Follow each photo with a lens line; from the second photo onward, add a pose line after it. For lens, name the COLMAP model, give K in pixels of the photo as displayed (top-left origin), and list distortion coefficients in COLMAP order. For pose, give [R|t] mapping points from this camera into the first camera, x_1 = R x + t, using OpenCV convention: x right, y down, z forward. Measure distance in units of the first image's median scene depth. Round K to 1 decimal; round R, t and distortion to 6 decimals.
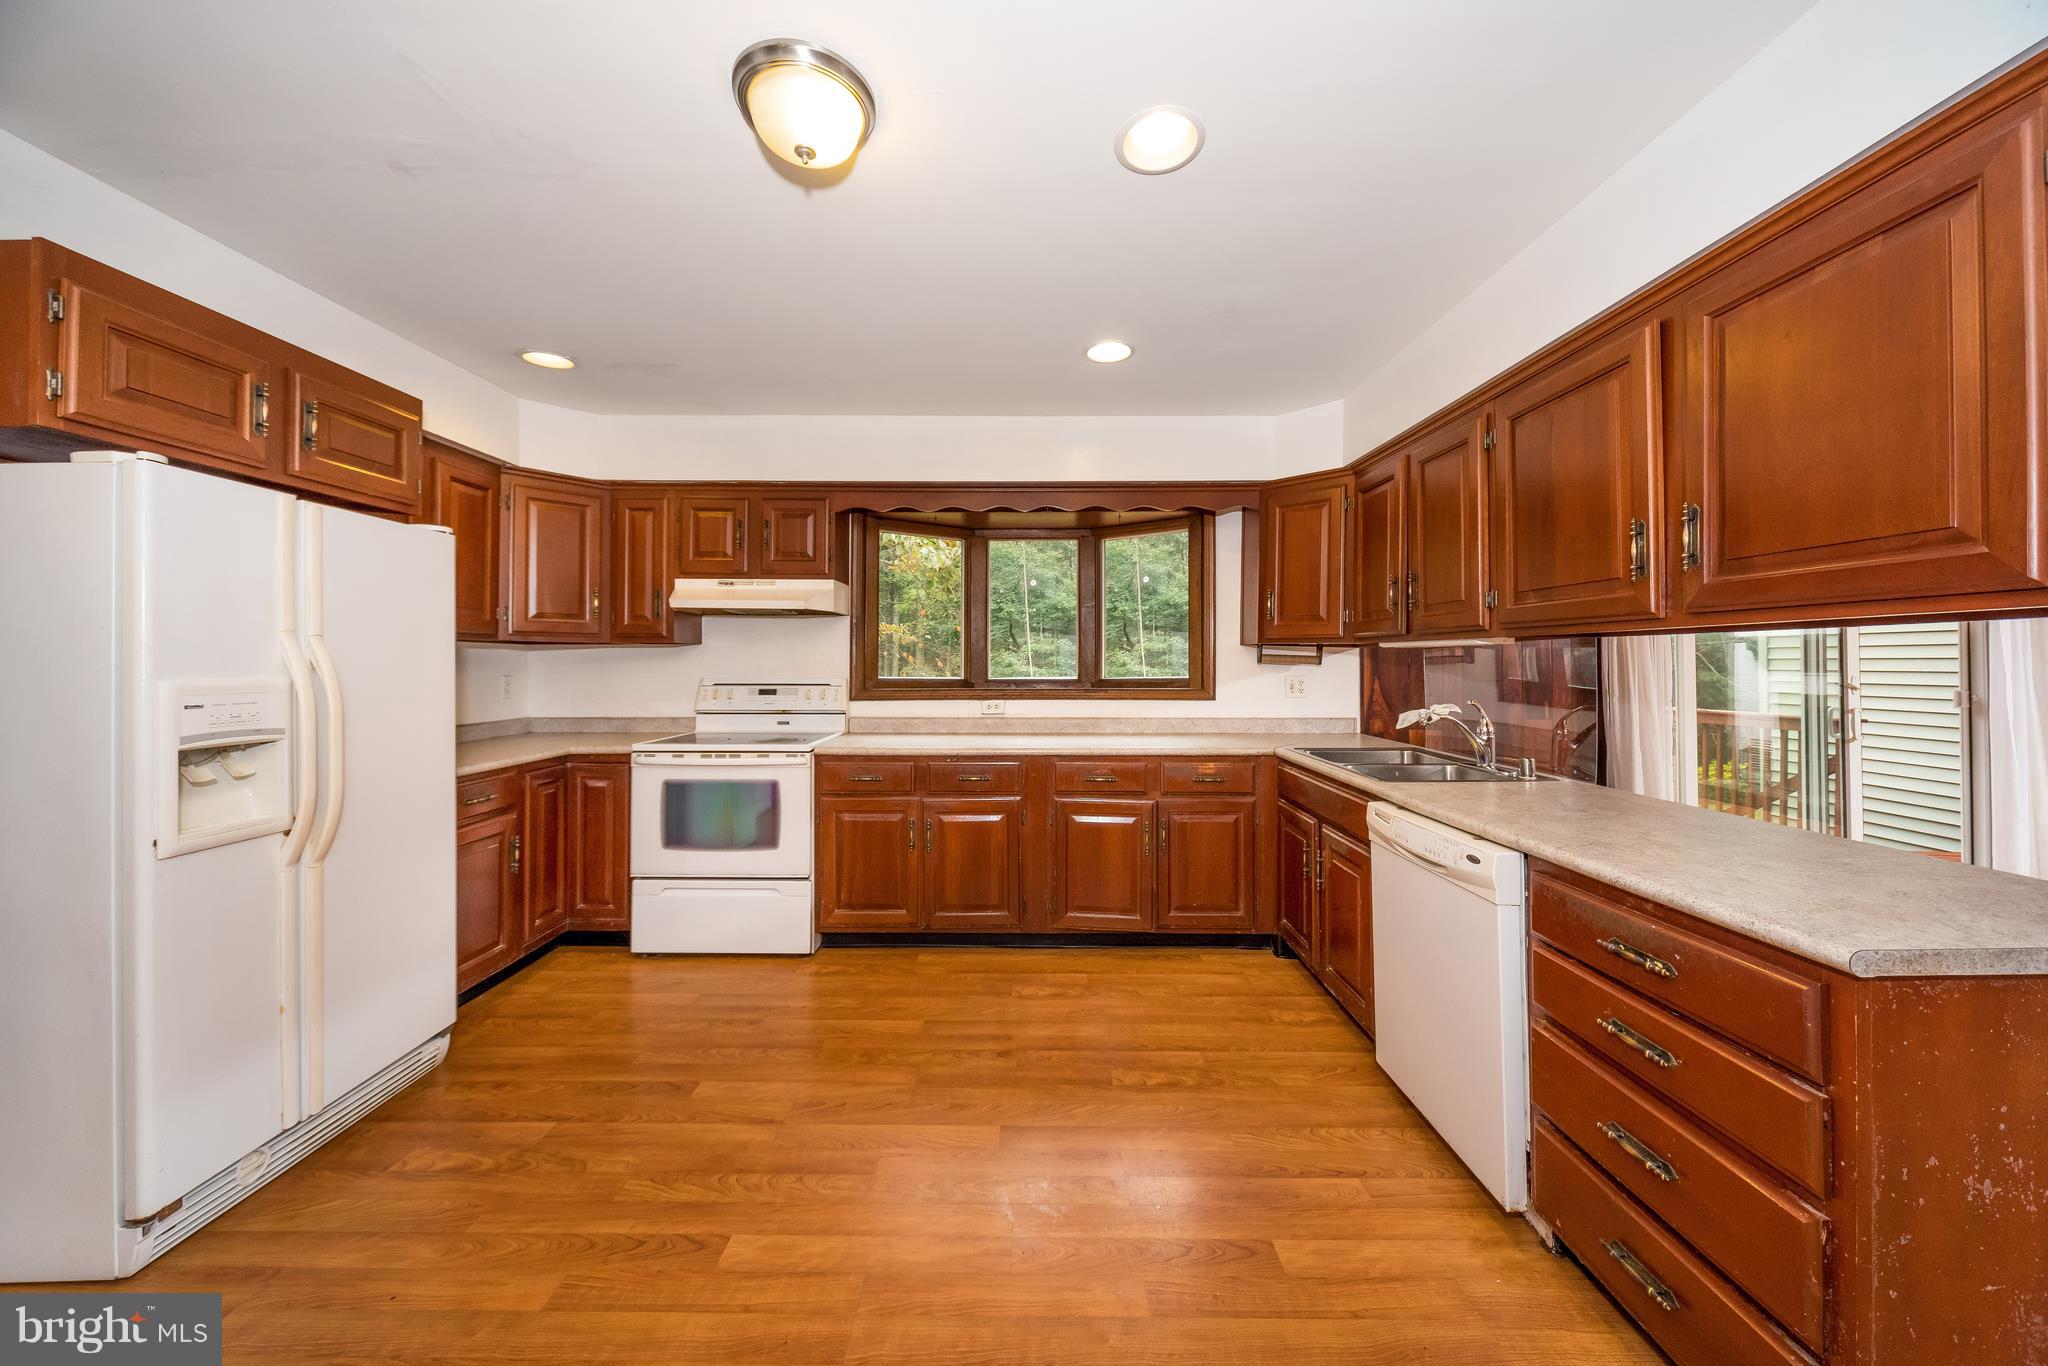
lens RADIAL K [[721.5, 0, 1018.3], [0, 721.5, 650.3], [0, 0, 1]] dist [-0.001154, -0.000089]
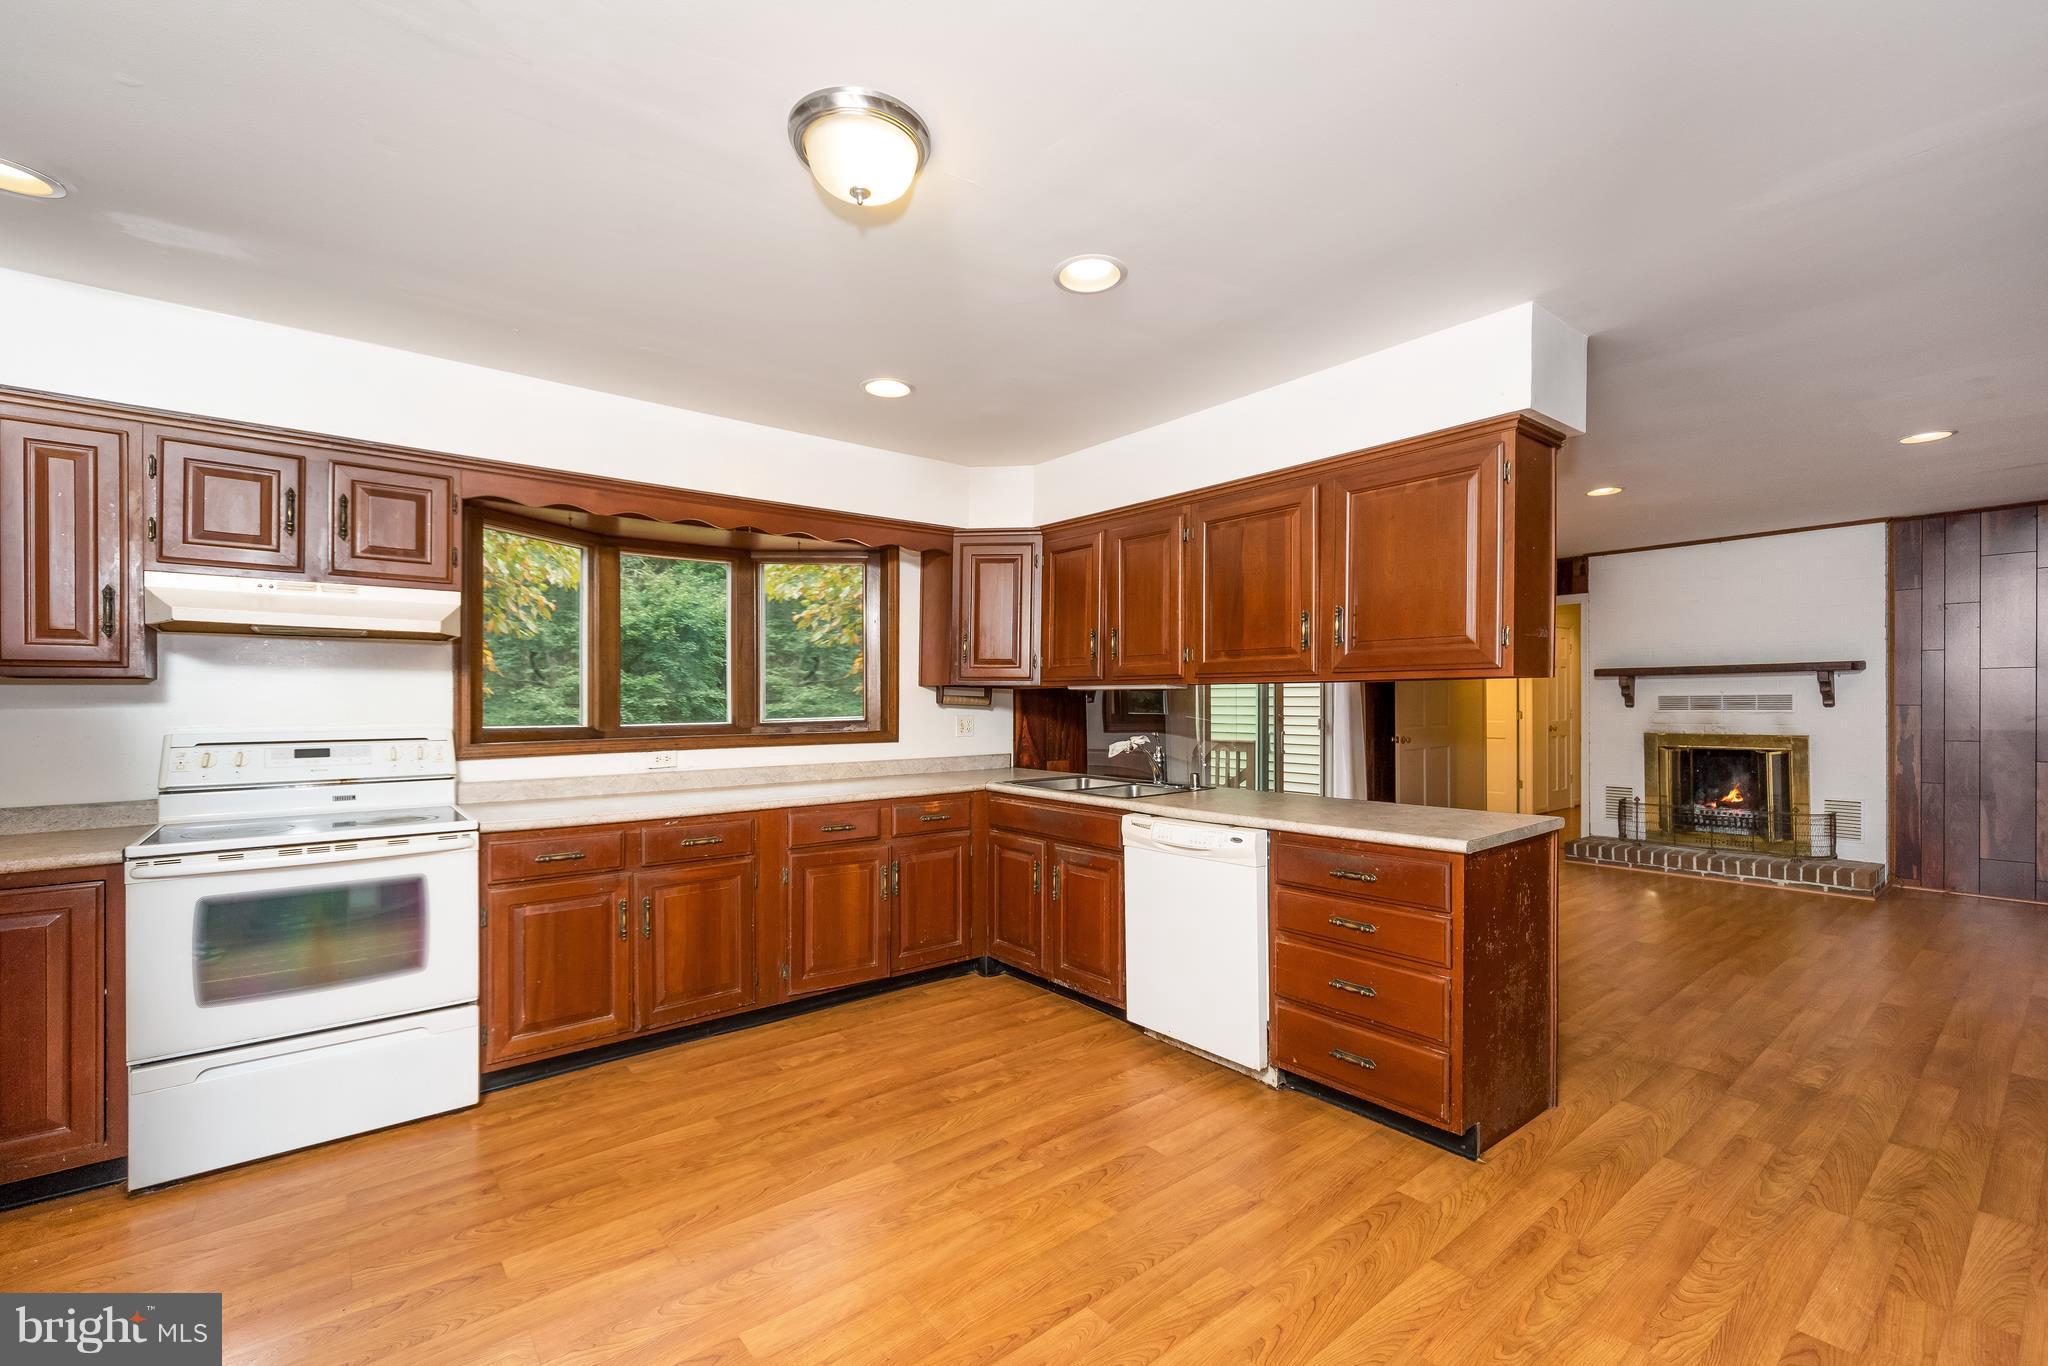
lens RADIAL K [[873.9, 0, 1027.2], [0, 873.9, 703.0], [0, 0, 1]] dist [0.000581, 0.000108]
pose [[0.771154, -0.006507, 0.636616, -0.422180], [-0.005053, 0.999854, 0.016342, -0.005320], [-0.636629, -0.015819, 0.771008, -0.039095]]
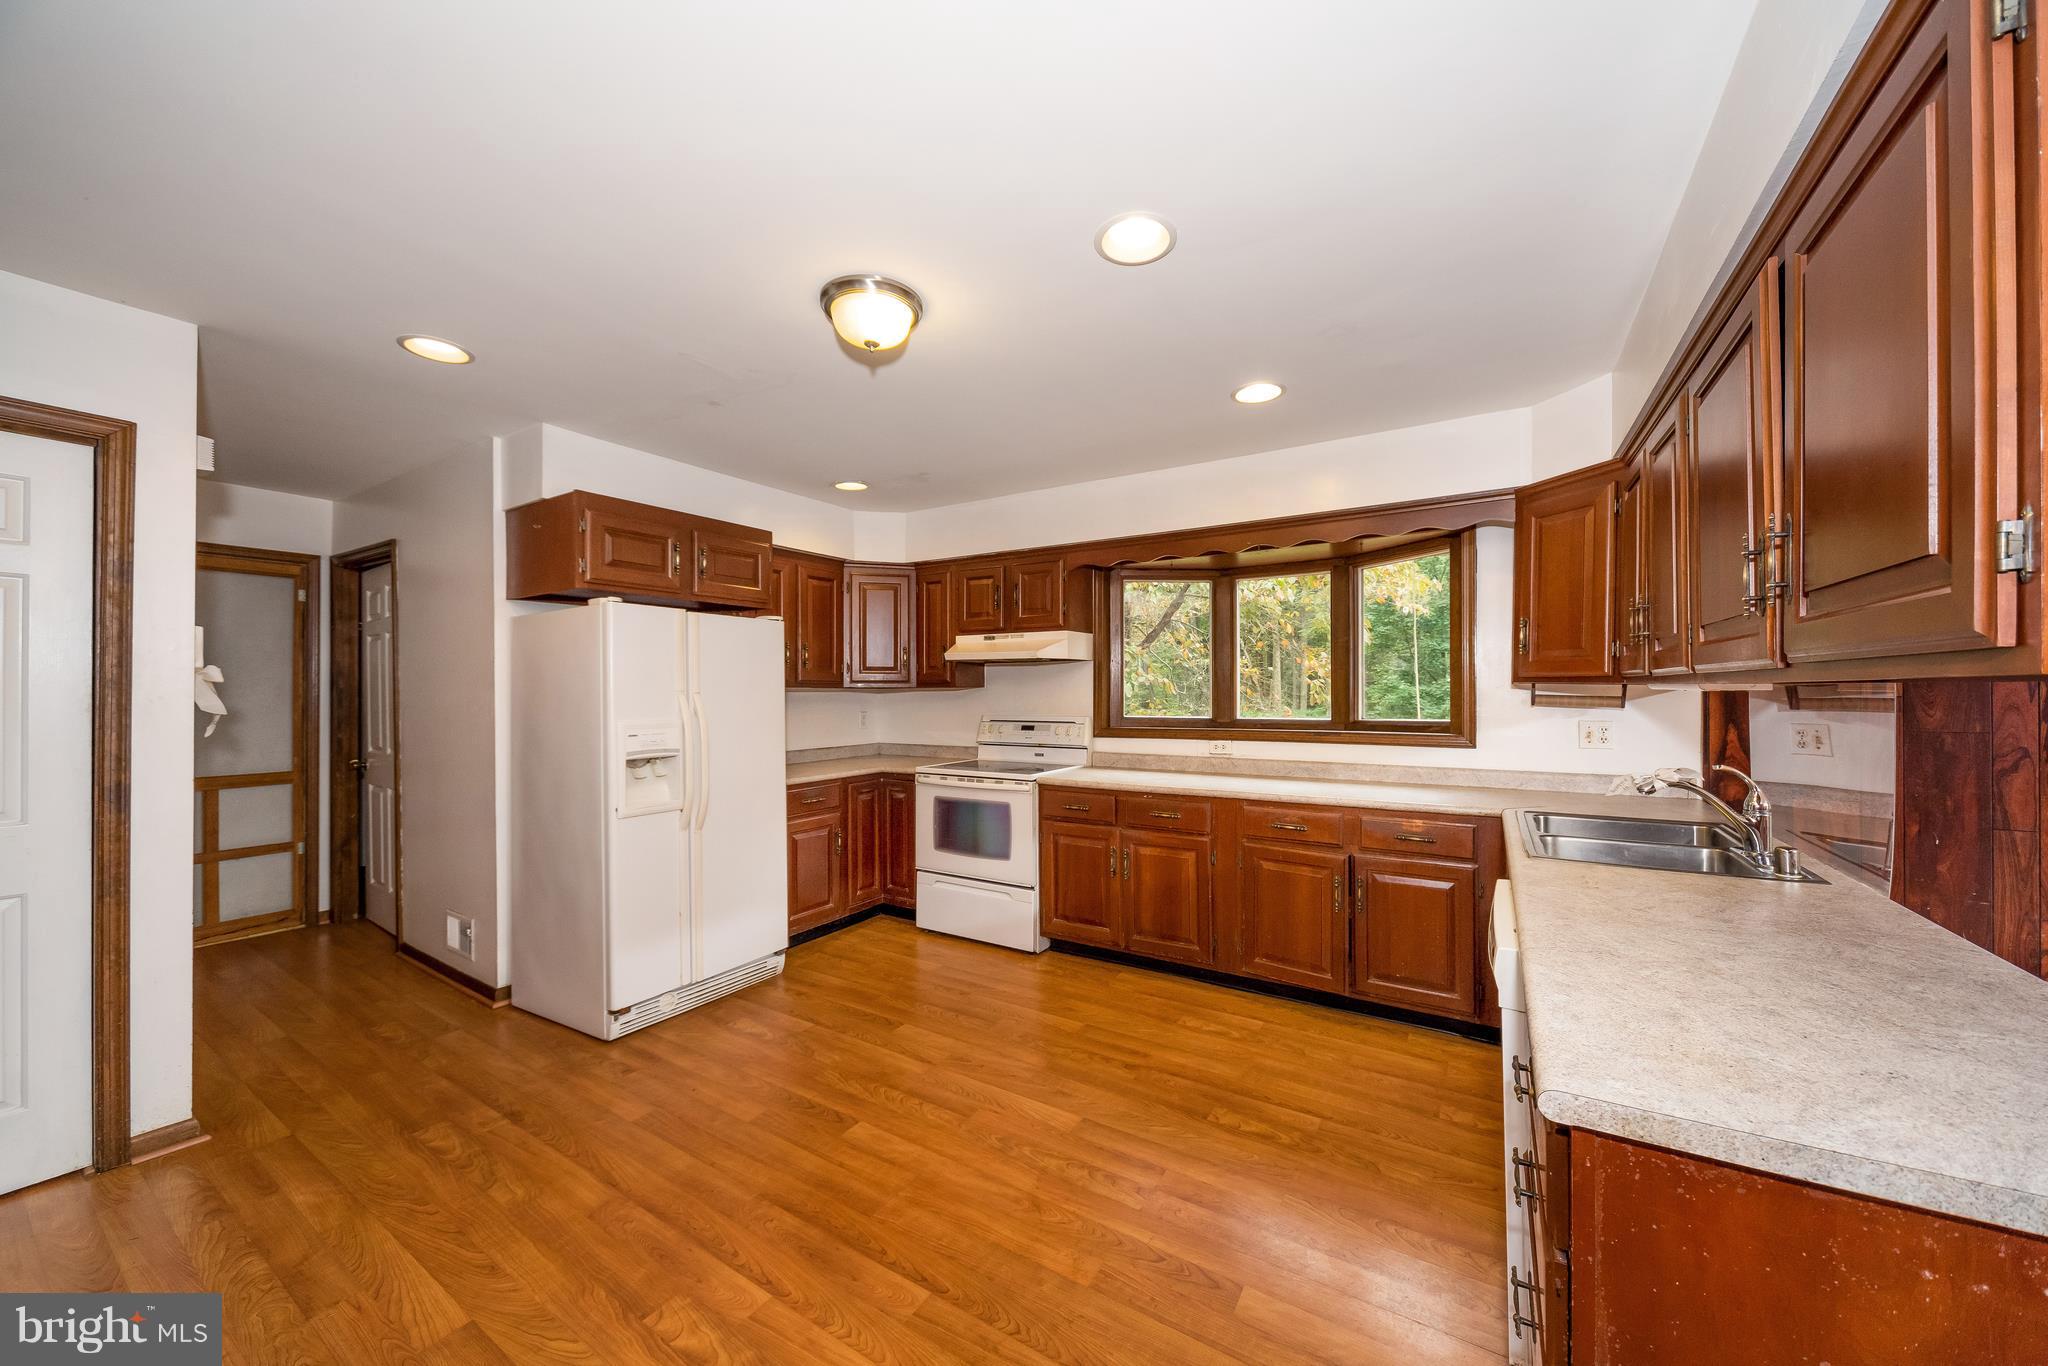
lens RADIAL K [[732.8, 0, 1024.0], [0, 732.8, 683.0], [0, 0, 1]] dist [-0.007166, 0.009325]
pose [[0.849893, -0.011508, -0.526830, 0.330804], [0.014808, 0.999888, 0.002046, -0.021249], [0.526748, -0.009541, 0.849968, -0.018760]]
